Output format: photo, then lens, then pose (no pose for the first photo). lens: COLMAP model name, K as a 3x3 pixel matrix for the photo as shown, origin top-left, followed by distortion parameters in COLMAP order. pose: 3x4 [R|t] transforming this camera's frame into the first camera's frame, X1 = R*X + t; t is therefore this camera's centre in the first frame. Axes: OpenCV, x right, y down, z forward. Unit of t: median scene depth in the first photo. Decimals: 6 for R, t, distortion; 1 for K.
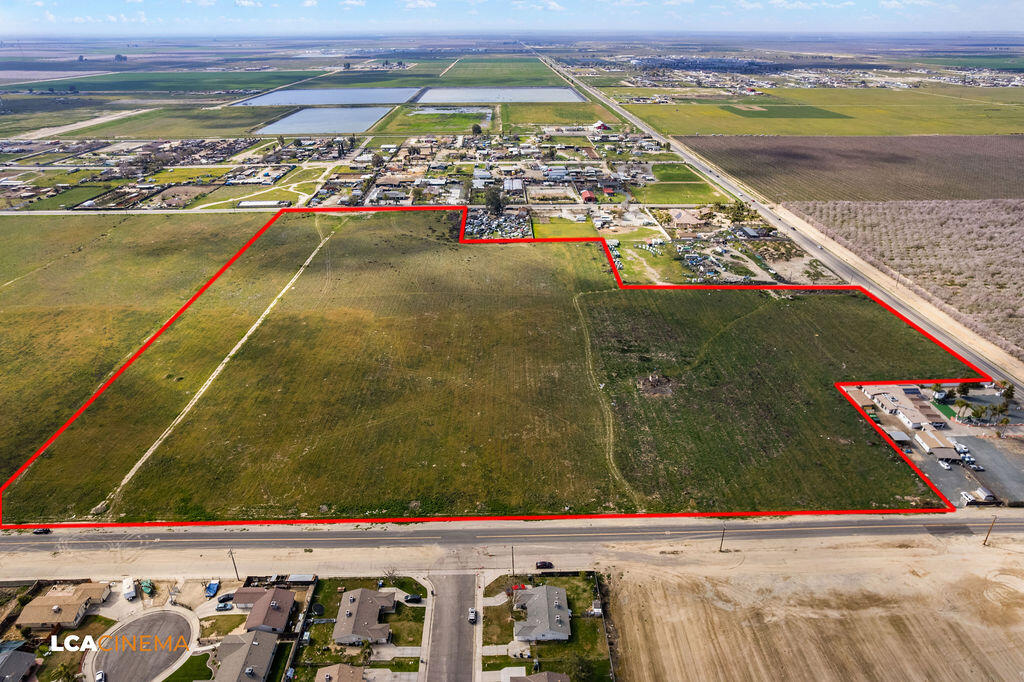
lens RADIAL K [[652.0, 0, 514.0], [0, 652.0, 354.6], [0, 0, 1]] dist [-0.070703, 0.061427]
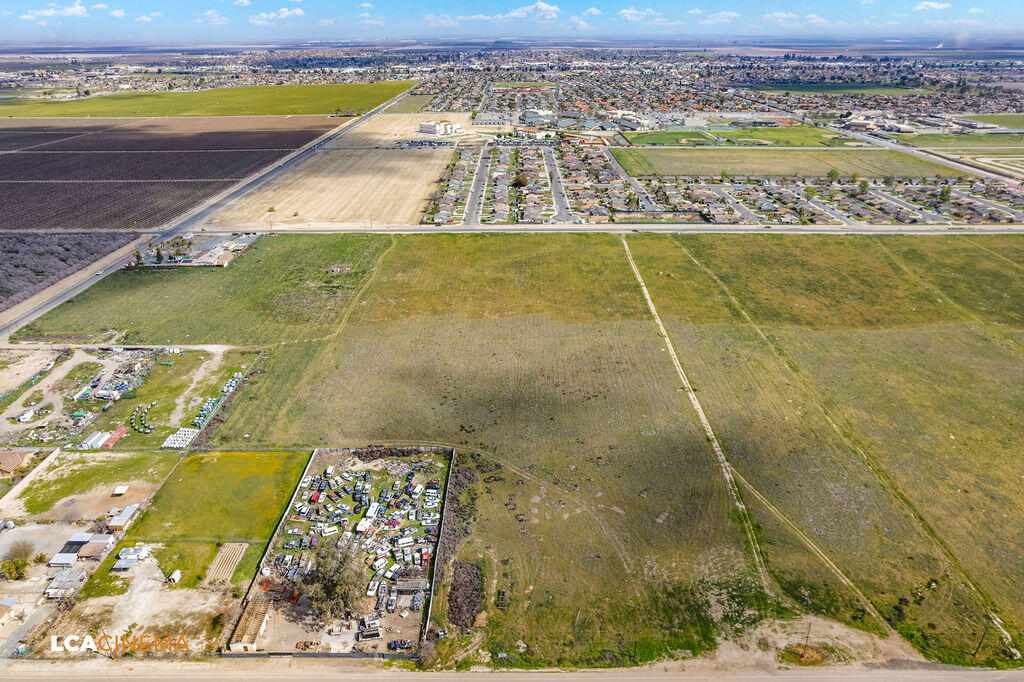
lens RADIAL K [[652.0, 0, 514.0], [0, 652.0, 354.6], [0, 0, 1]] dist [-0.070703, 0.061427]
pose [[-0.999619, -0.006986, 0.026720, -0.203116], [0.017430, 0.590884, 0.806568, -0.905195], [-0.021423, 0.806726, -0.590537, 1.757112]]
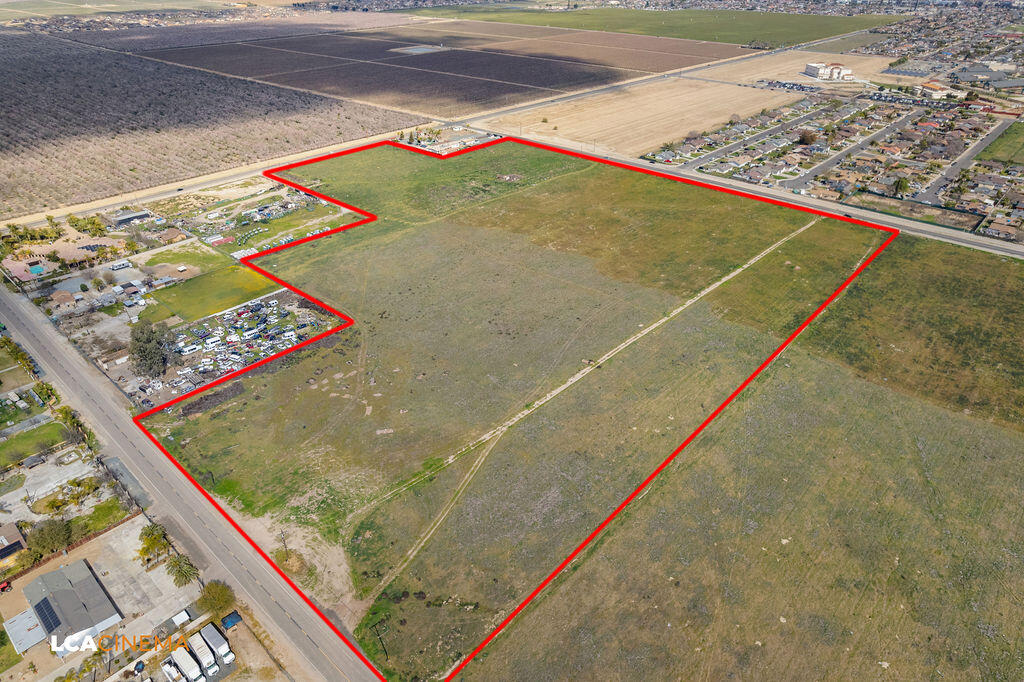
lens RADIAL K [[652.0, 0, 514.0], [0, 652.0, 354.6], [0, 0, 1]] dist [-0.070703, 0.061427]
pose [[-0.723328, -0.365286, 0.585971, -0.802840], [0.315658, 0.579826, 0.751107, -0.808037], [-0.614130, 0.728263, -0.304099, 1.570682]]
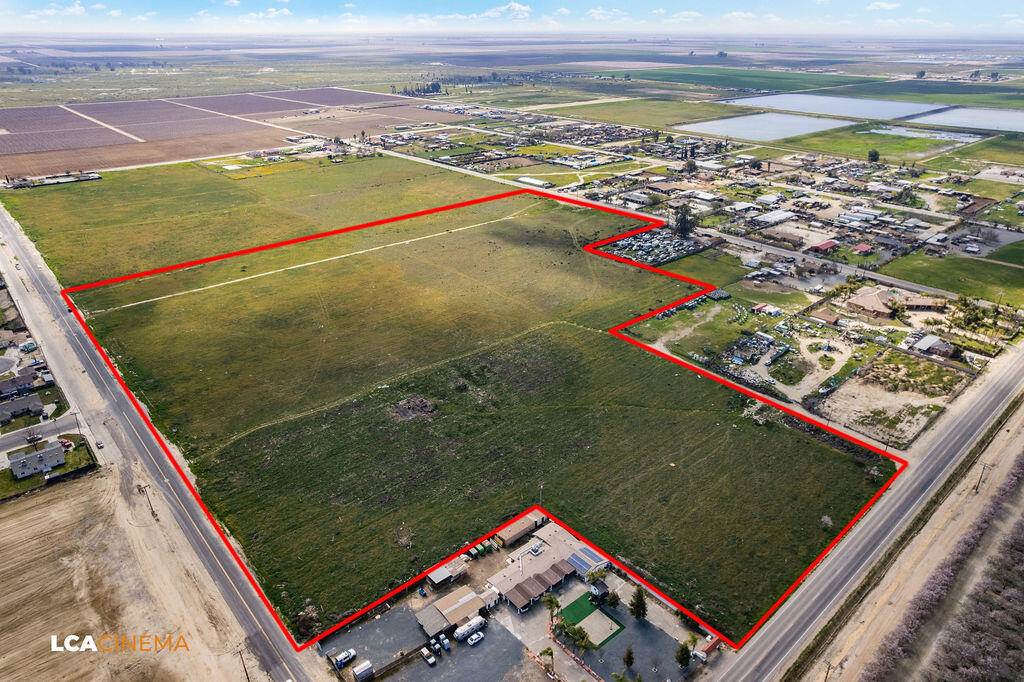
lens RADIAL K [[652.0, 0, 514.0], [0, 652.0, 354.6], [0, 0, 1]] dist [-0.070703, 0.061427]
pose [[0.644360, 0.351057, -0.679381, 0.790229], [-0.351666, 0.924922, 0.144397, -0.181277], [0.679066, 0.145872, 0.719438, 0.350975]]
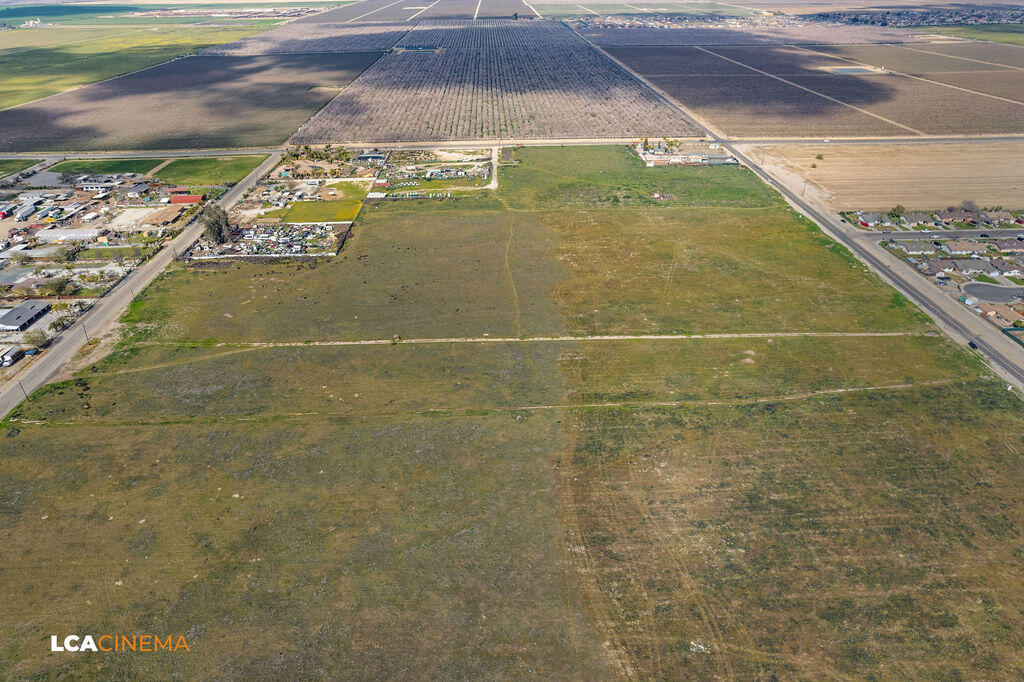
lens RADIAL K [[652.0, 0, 514.0], [0, 652.0, 354.6], [0, 0, 1]] dist [-0.070703, 0.061427]
pose [[-0.005654, -0.516733, 0.856128, -1.162787], [0.465419, 0.756400, 0.459614, -0.484862], [-0.885072, 0.401057, 0.236221, 0.942925]]
